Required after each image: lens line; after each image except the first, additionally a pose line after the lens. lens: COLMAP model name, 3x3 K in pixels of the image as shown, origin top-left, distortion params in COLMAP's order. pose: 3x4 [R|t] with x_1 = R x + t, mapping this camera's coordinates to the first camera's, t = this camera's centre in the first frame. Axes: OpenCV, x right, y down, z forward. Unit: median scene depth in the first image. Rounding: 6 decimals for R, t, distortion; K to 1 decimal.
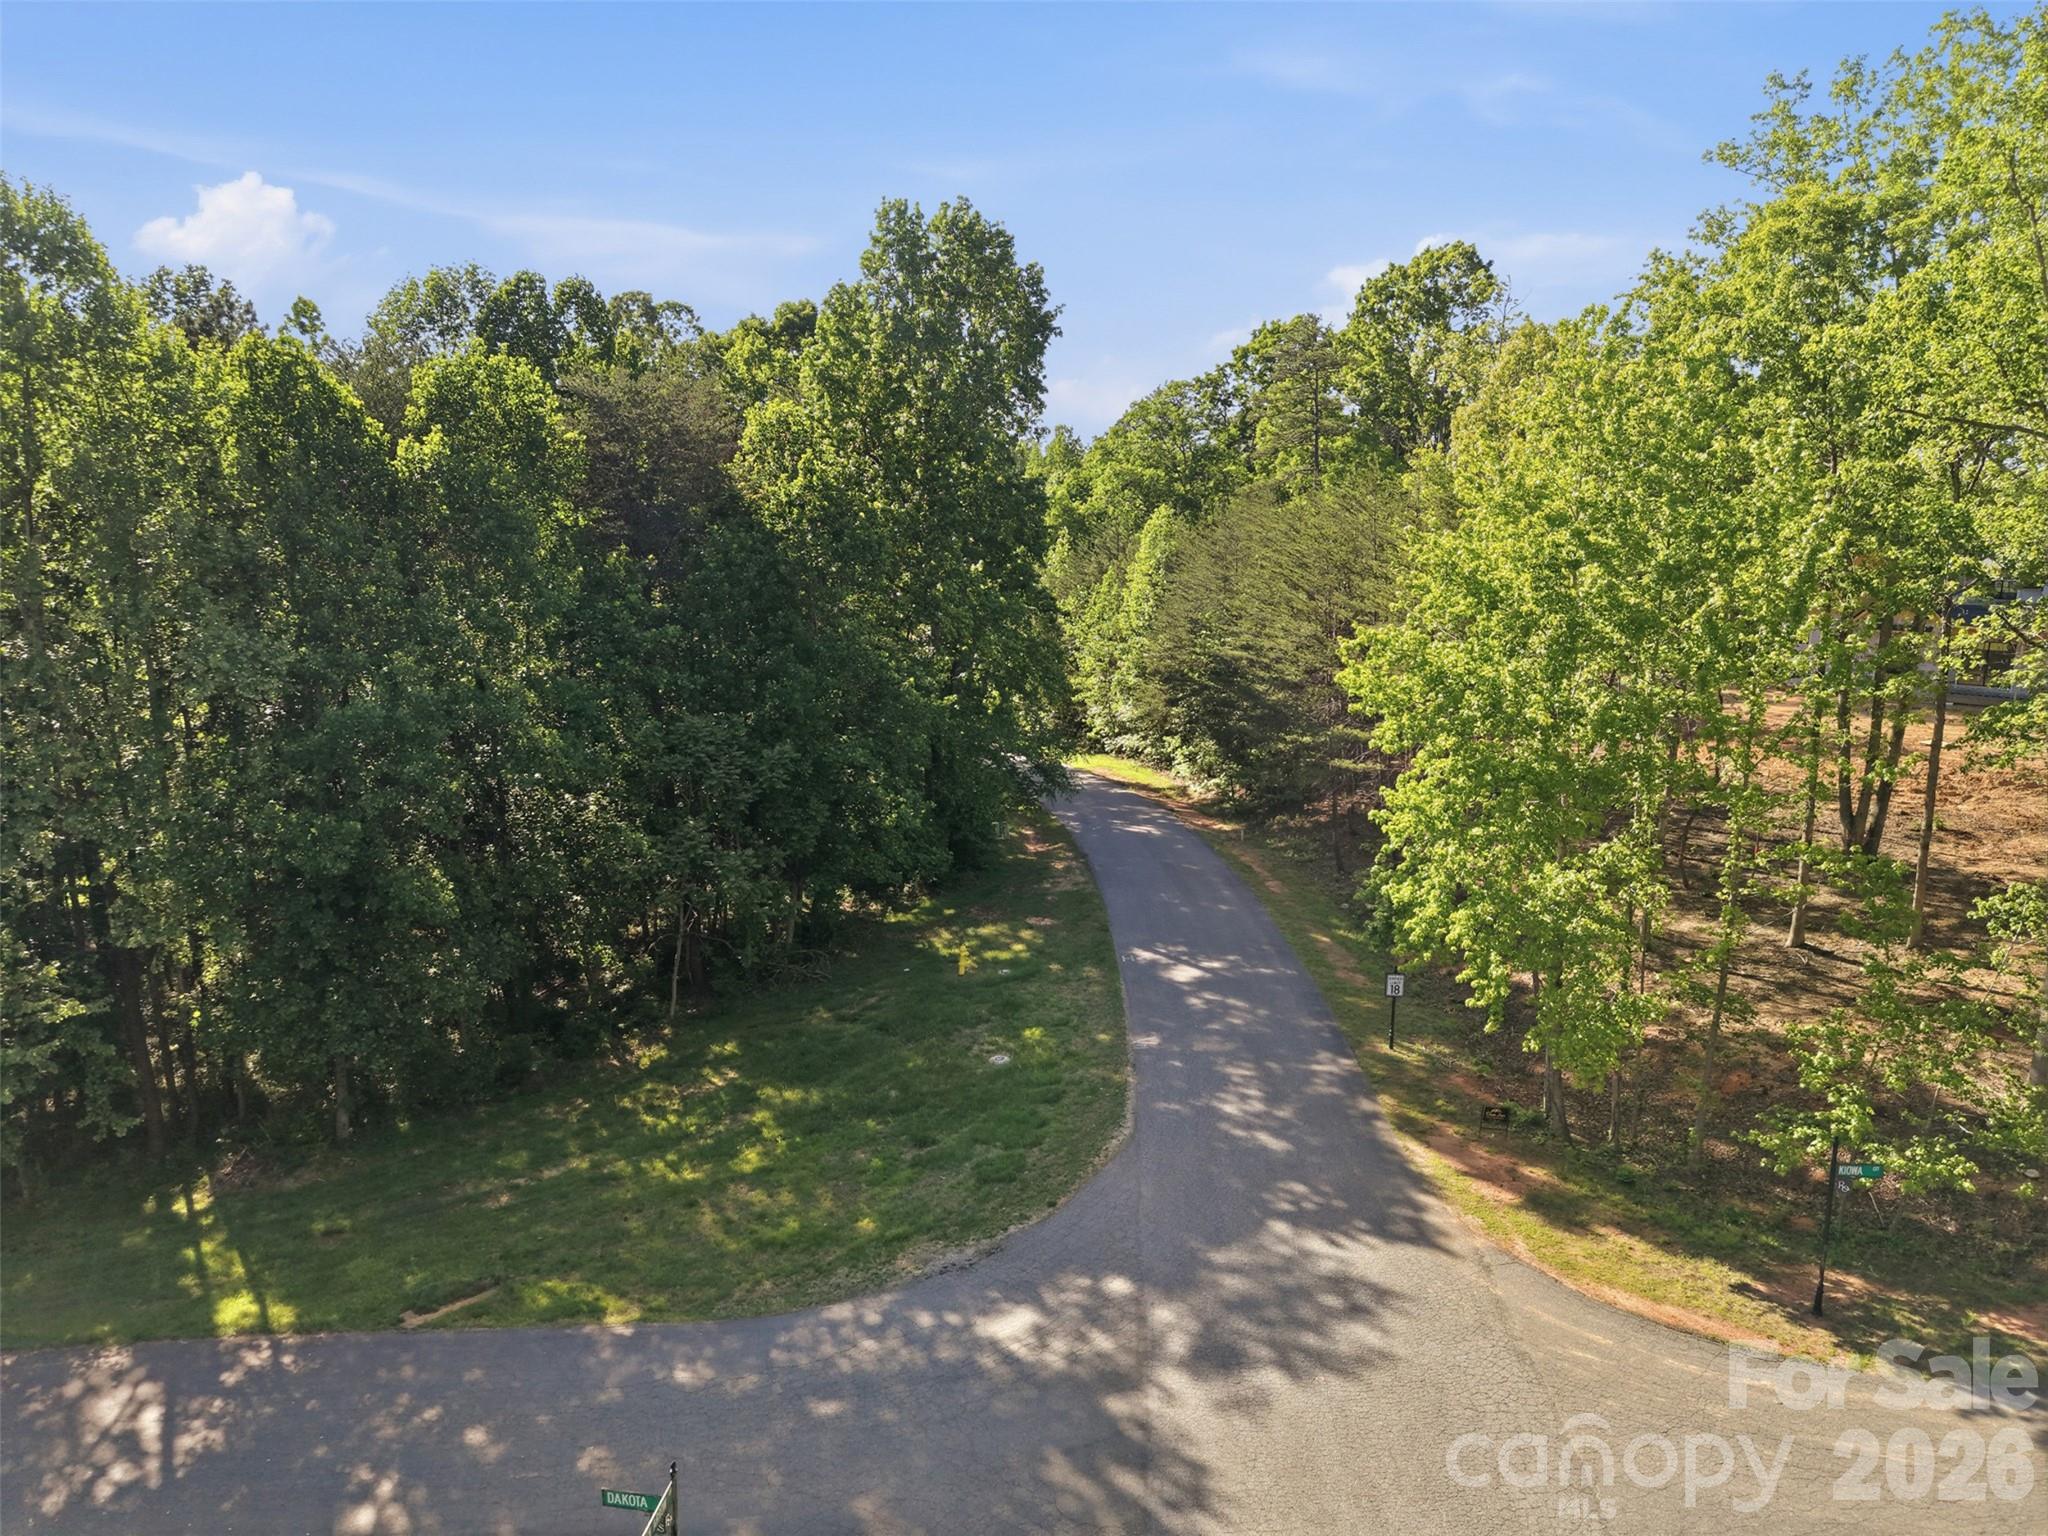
lens RADIAL K [[1384.1, 0, 1016.8], [0, 1384.1, 767.1], [0, 0, 1]] dist [0.022177, -0.014784]
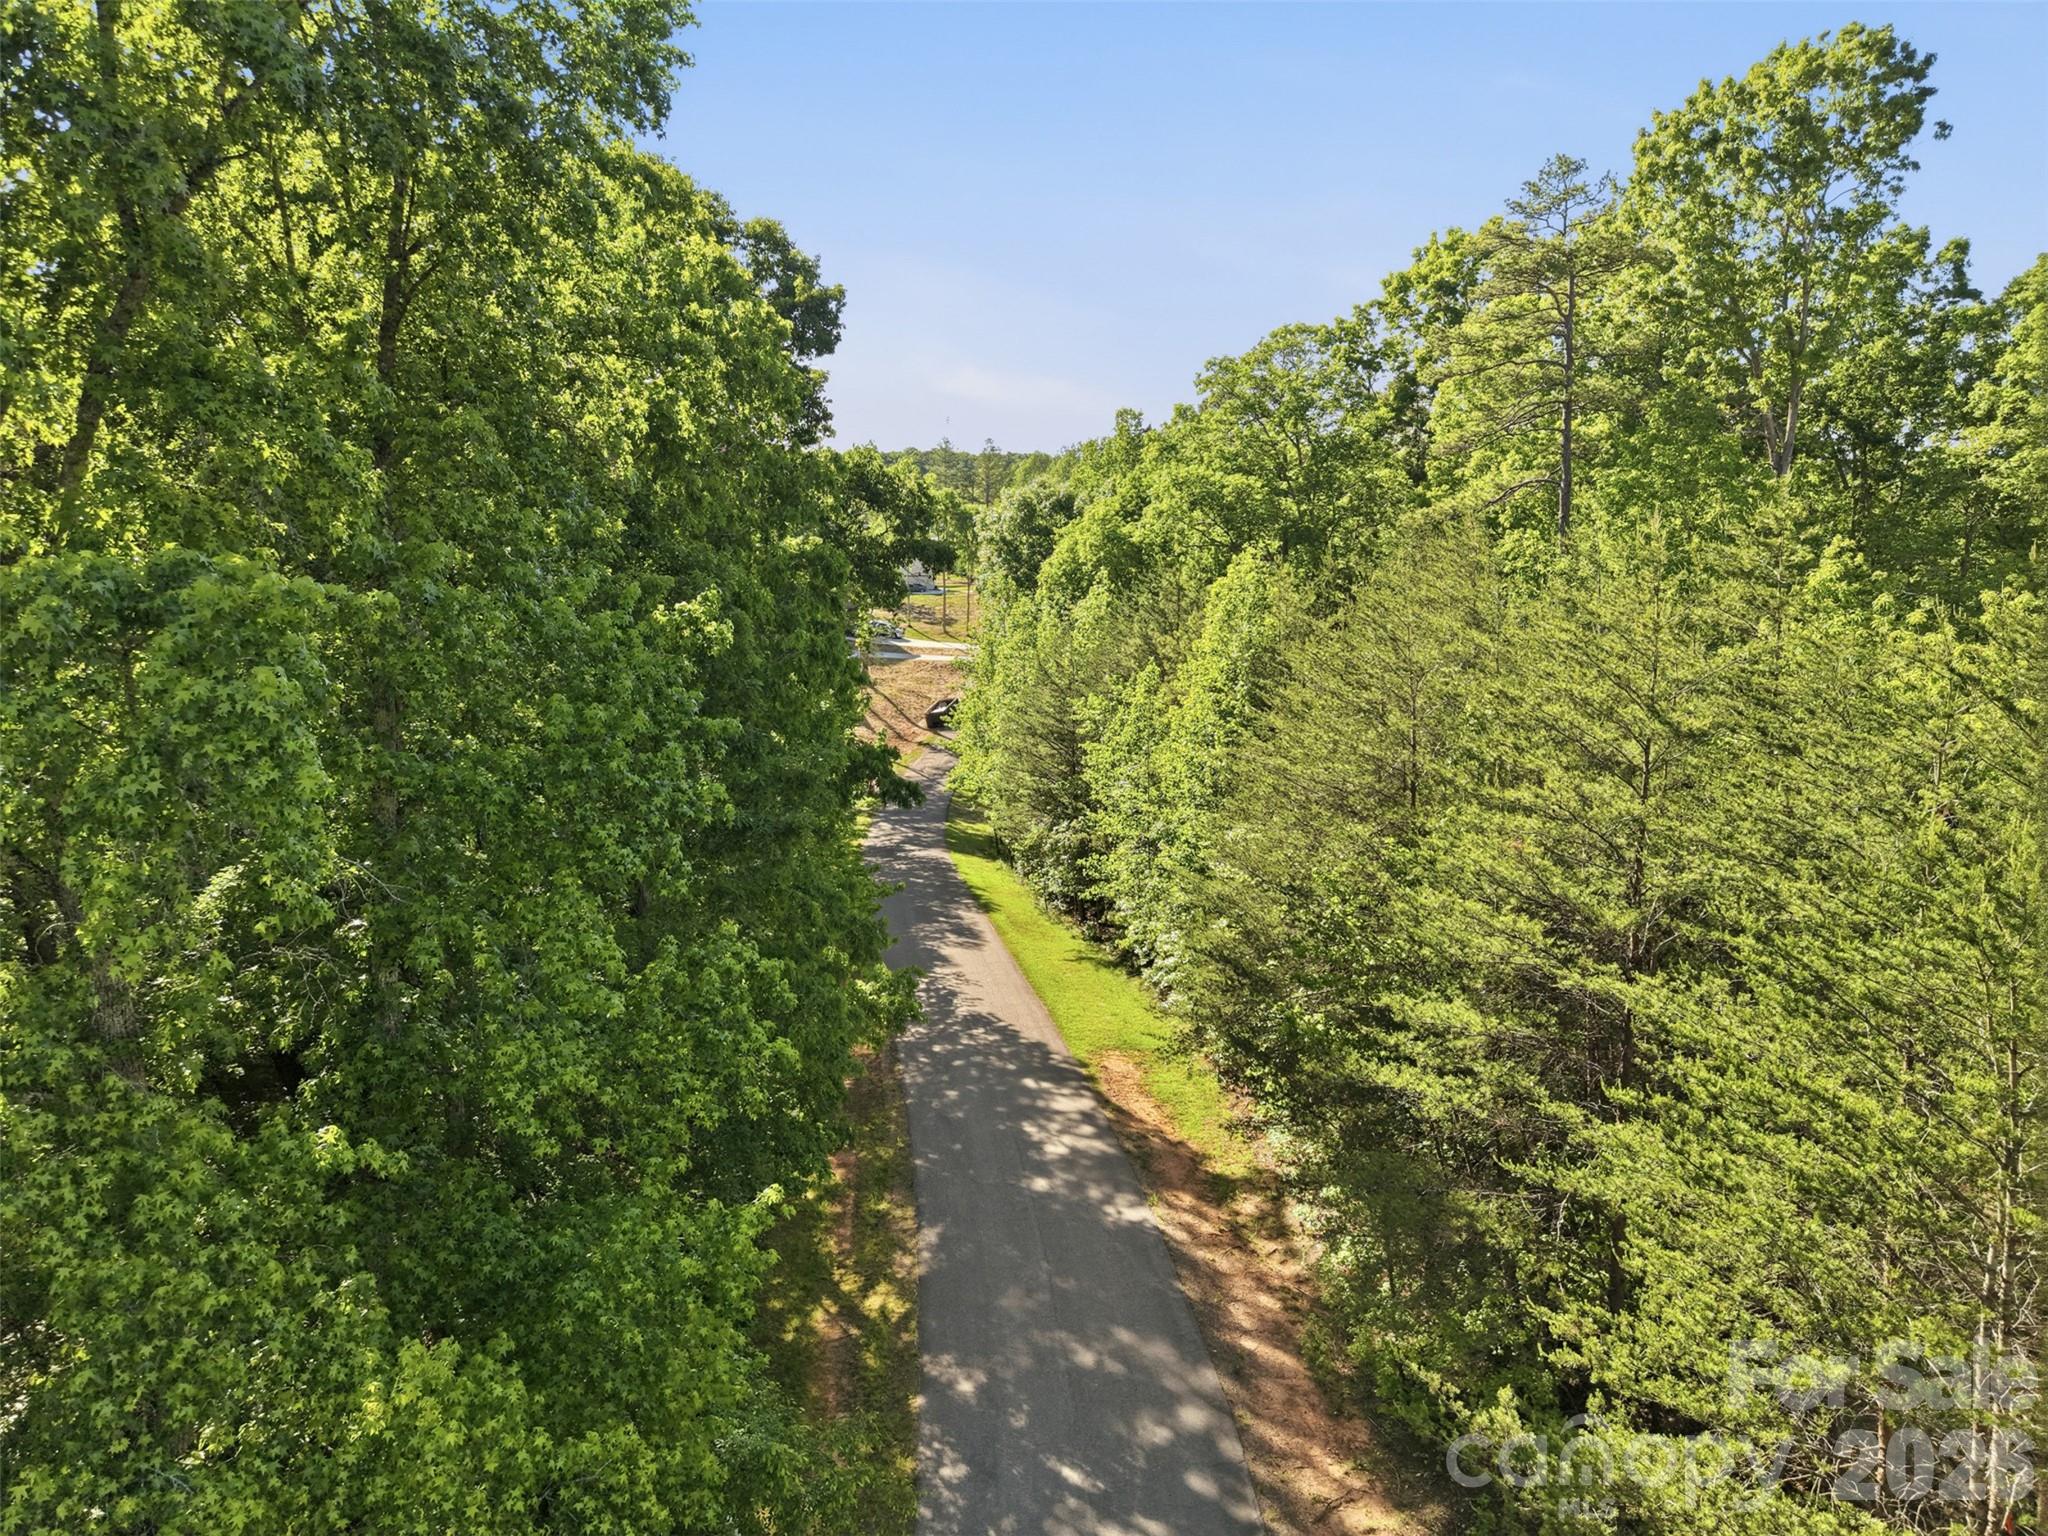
lens RADIAL K [[1384.1, 0, 1022.7], [0, 1384.1, 680.2], [0, 0, 1]] dist [0.022177, -0.014784]
pose [[0.995959, 0.015417, -0.088474, 0.058292], [-0.020563, 0.998130, -0.057561, -0.092834], [0.087421, 0.059148, 0.994414, 0.414927]]
